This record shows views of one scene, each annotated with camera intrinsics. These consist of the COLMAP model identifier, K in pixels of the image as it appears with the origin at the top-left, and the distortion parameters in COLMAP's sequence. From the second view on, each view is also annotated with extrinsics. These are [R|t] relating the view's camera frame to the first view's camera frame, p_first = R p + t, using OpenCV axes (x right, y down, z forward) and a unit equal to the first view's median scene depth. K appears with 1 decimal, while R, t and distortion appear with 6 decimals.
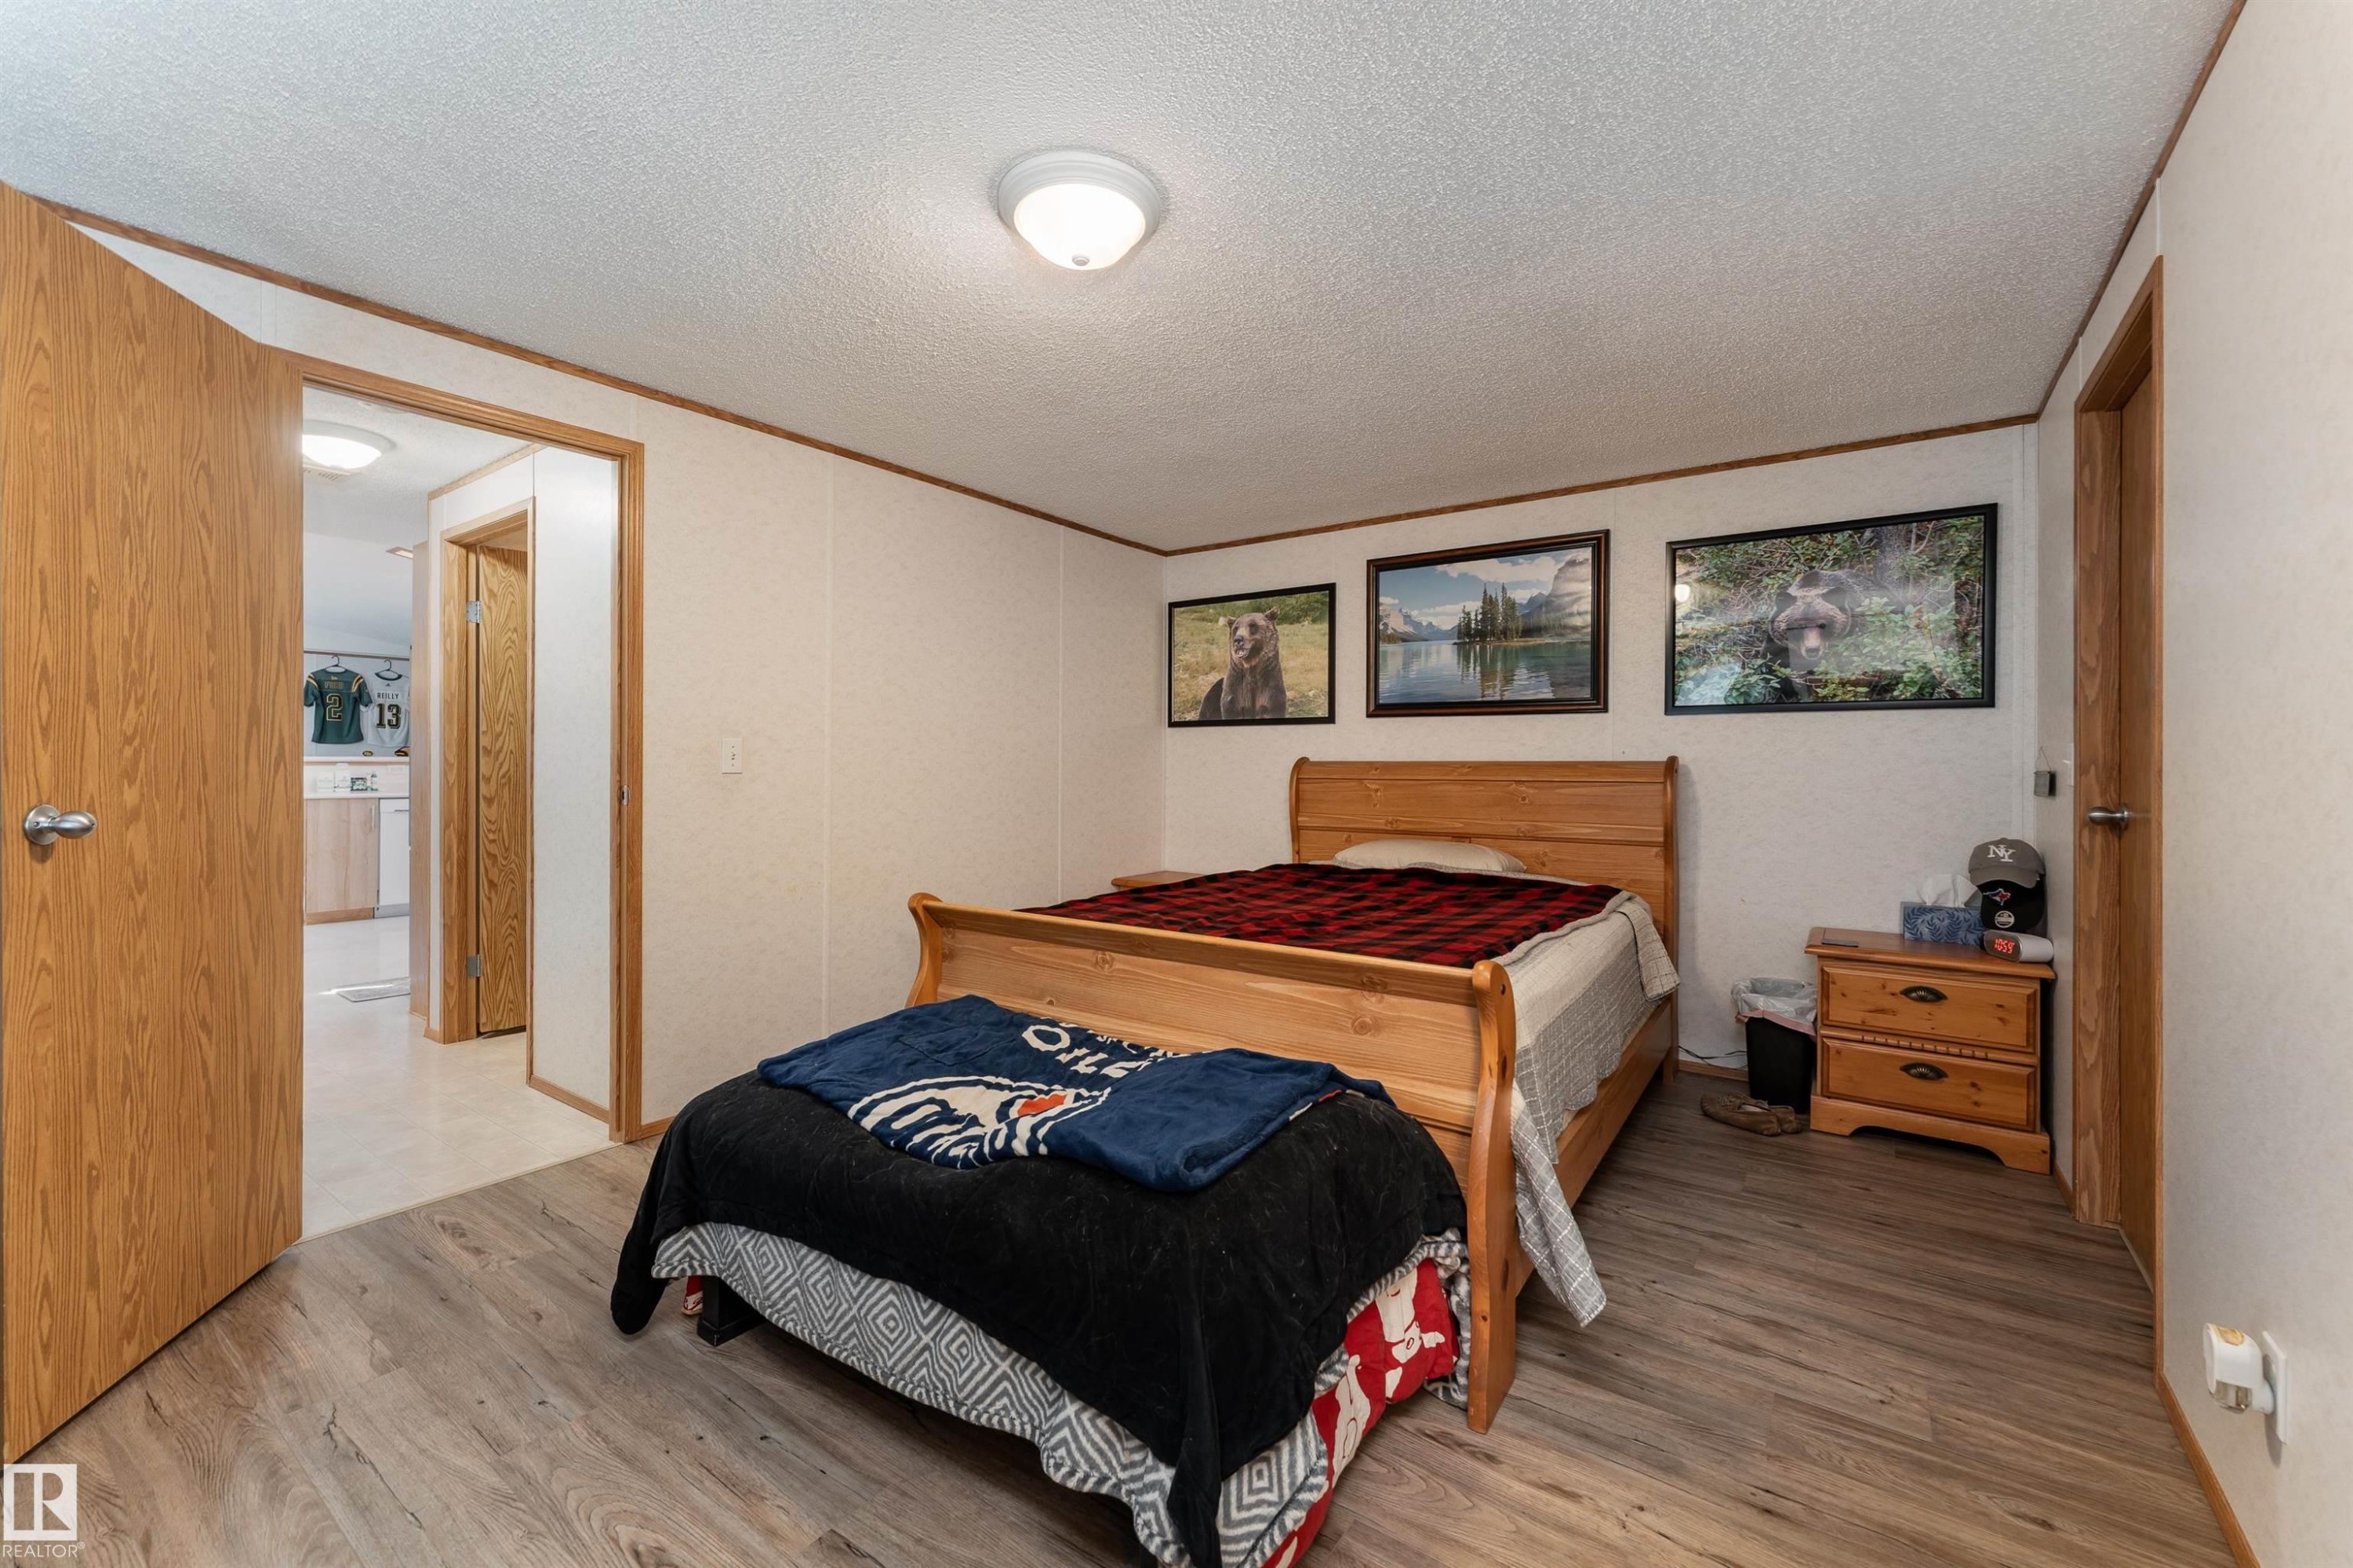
lens RADIAL K [[945.8, 0, 1188.6], [0, 945.8, 774.7], [0, 0, 1]] dist [-0.000152, 0.000004]
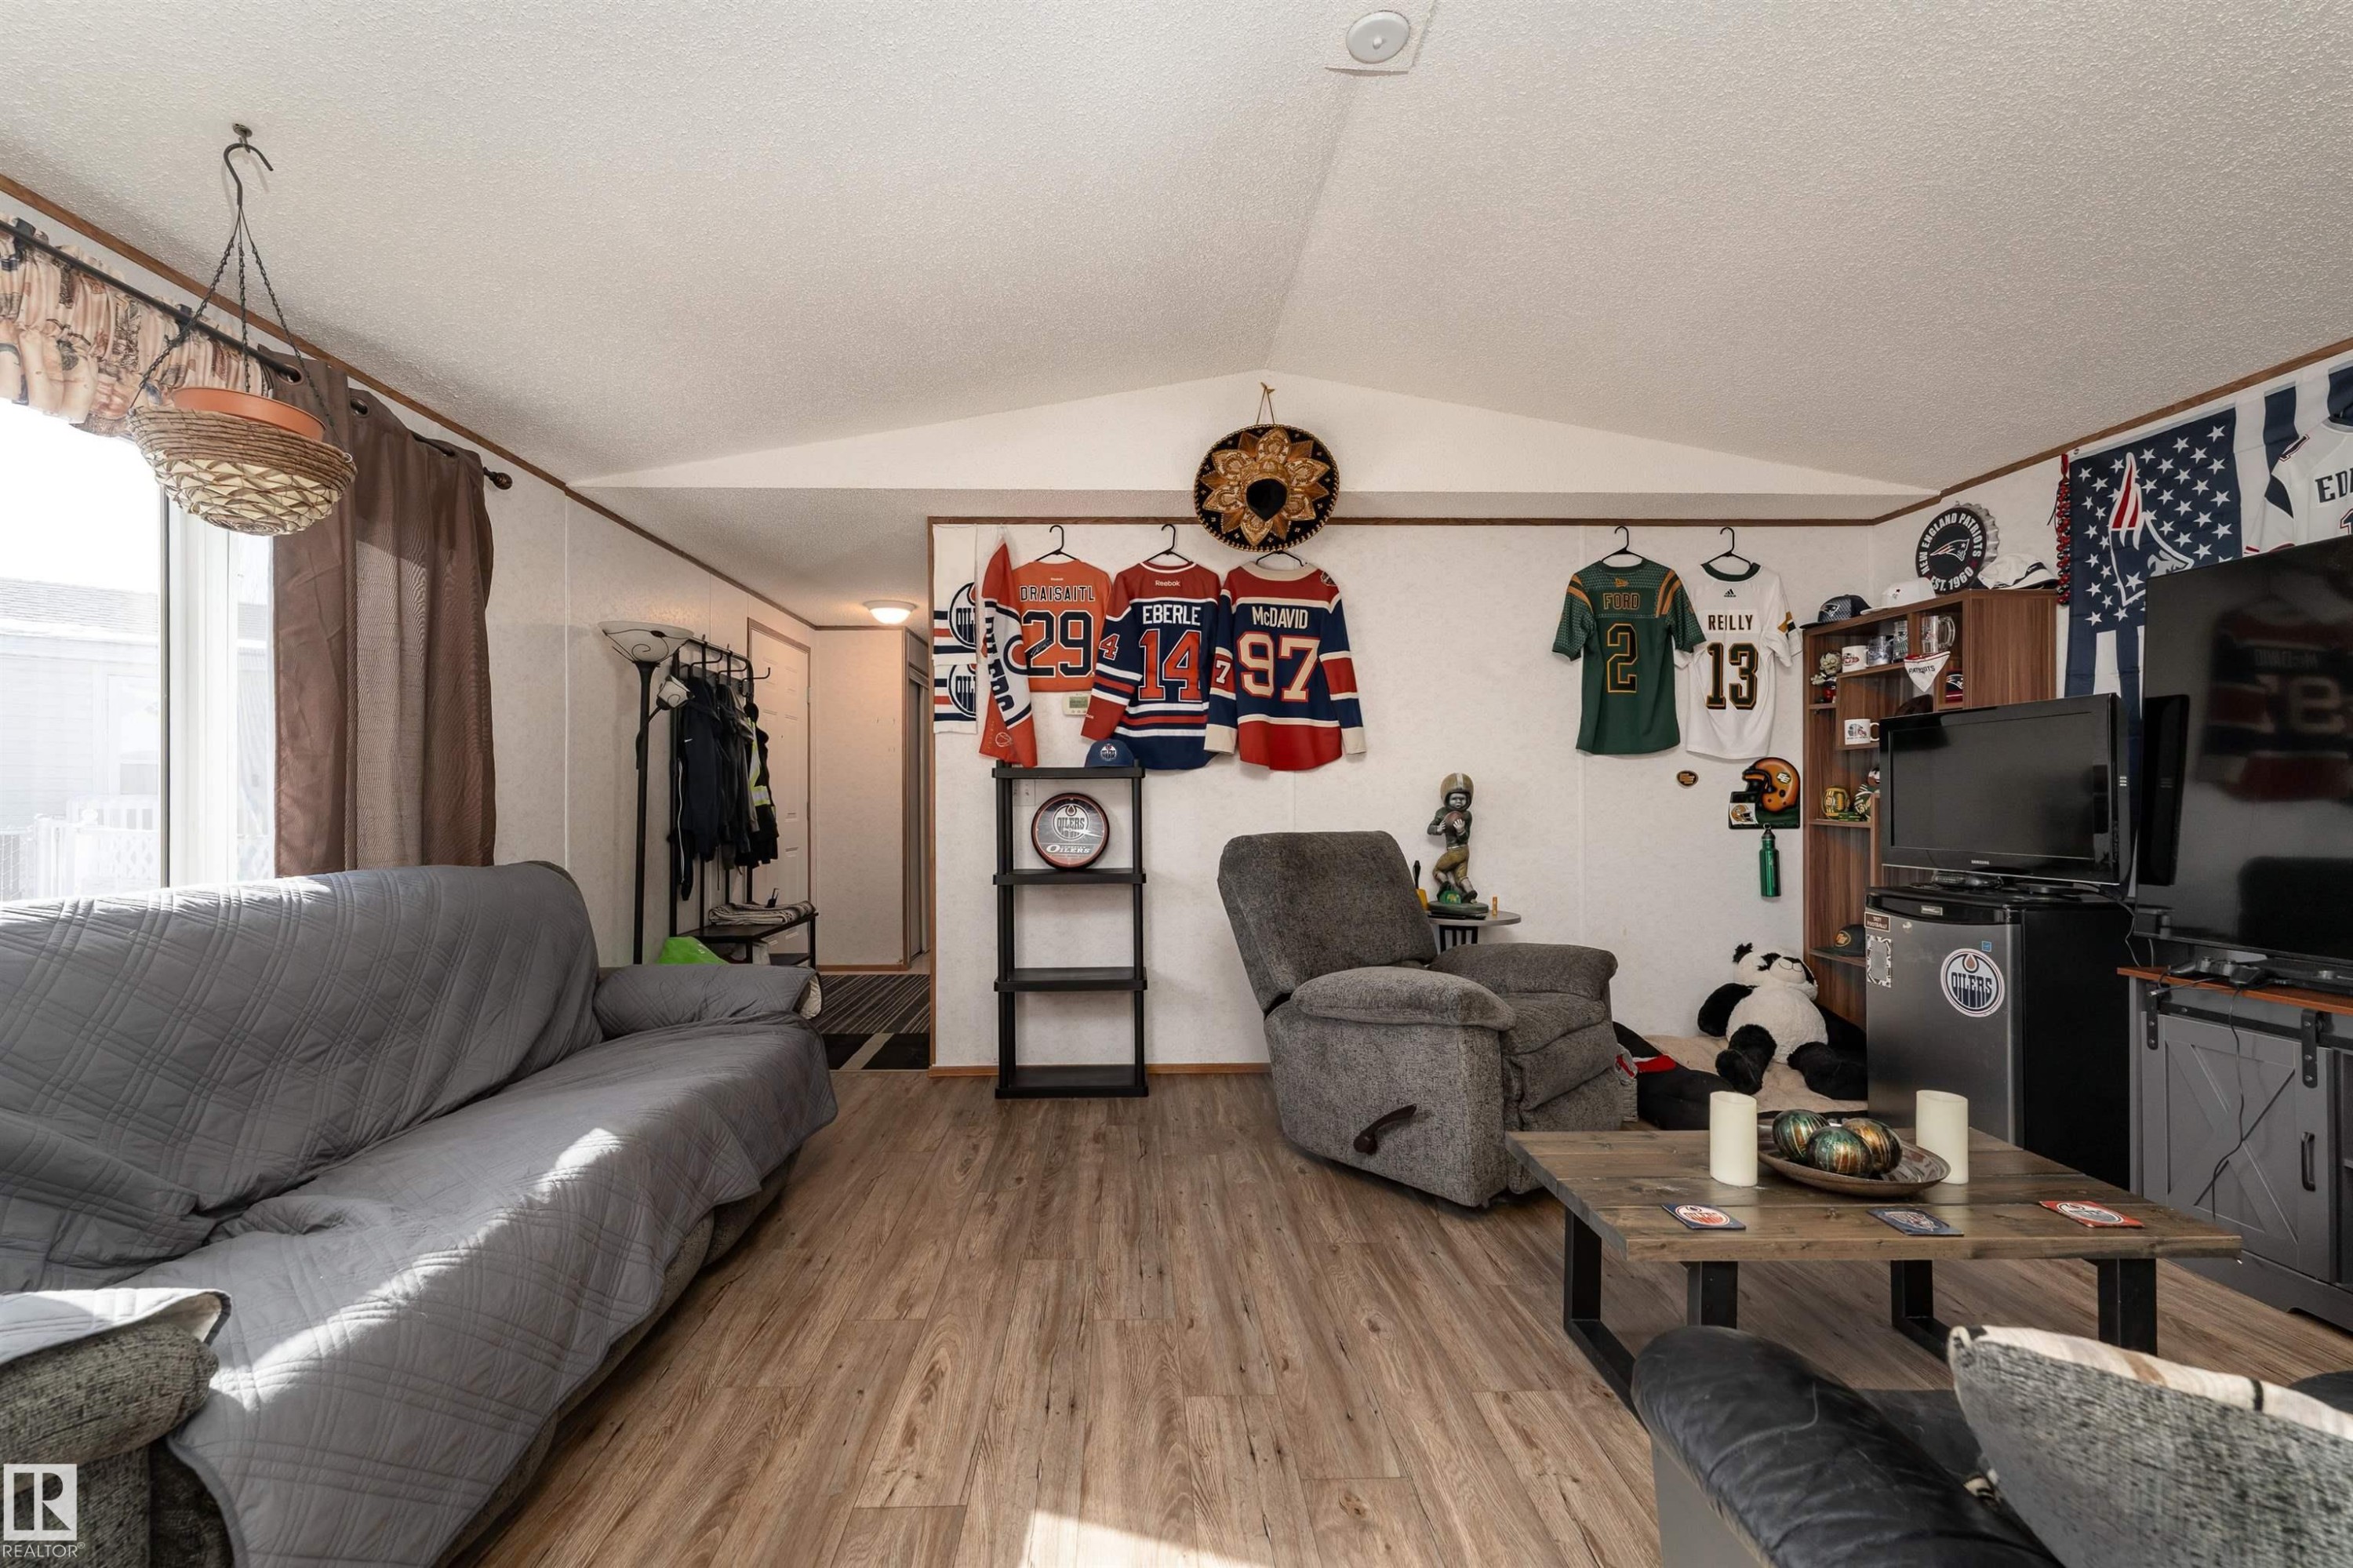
lens RADIAL K [[968.0, 0, 1143.8], [0, 968.0, 800.2], [0, 0, 1]] dist [0.002732, -0.000357]
pose [[0.584994, -0.004409, -0.811026, -0.682262], [0.003073, 0.999990, -0.003220, -0.013067], [0.811032, -0.000609, 0.585002, 0.598499]]
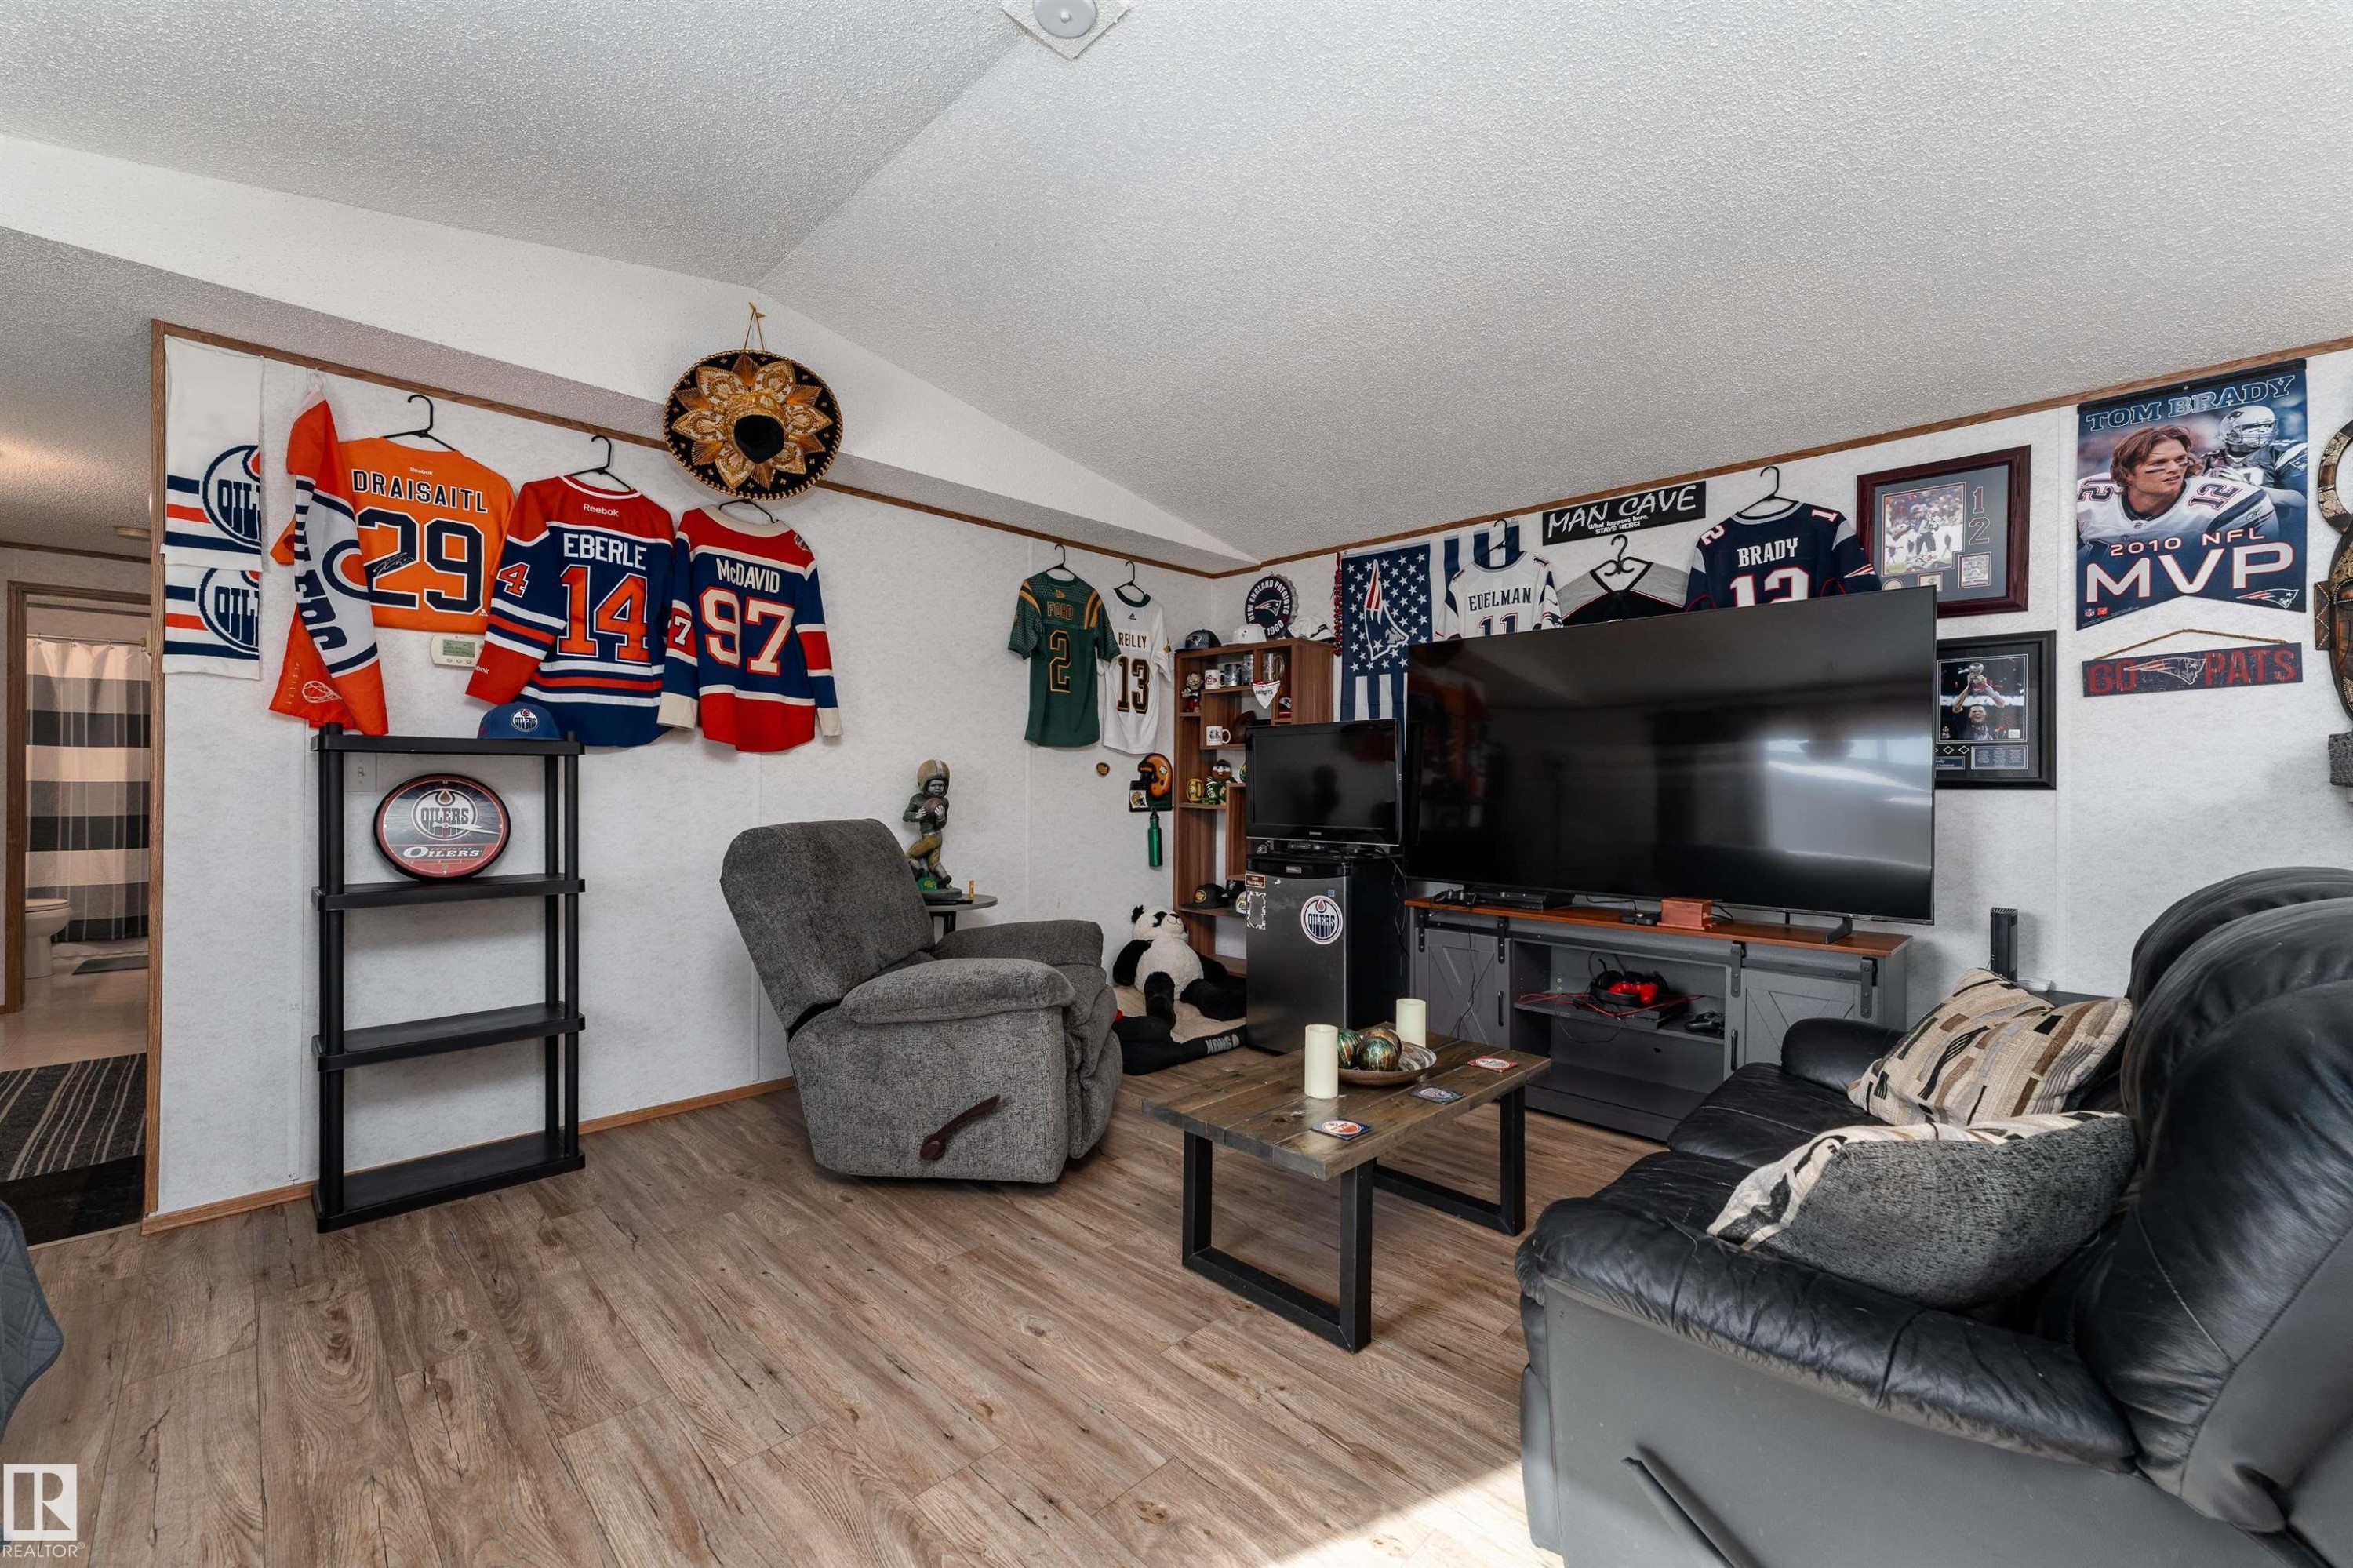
lens RADIAL K [[945.8, 0, 1164.8], [0, 945.8, 782.1], [0, 0, 1]] dist [-0.000152, 0.000004]
pose [[0.984225, 0.000543, -0.176918, -0.762733], [-0.001802, 0.999974, -0.006956, -0.013330], [0.176910, 0.007166, 0.984201, 0.570380]]
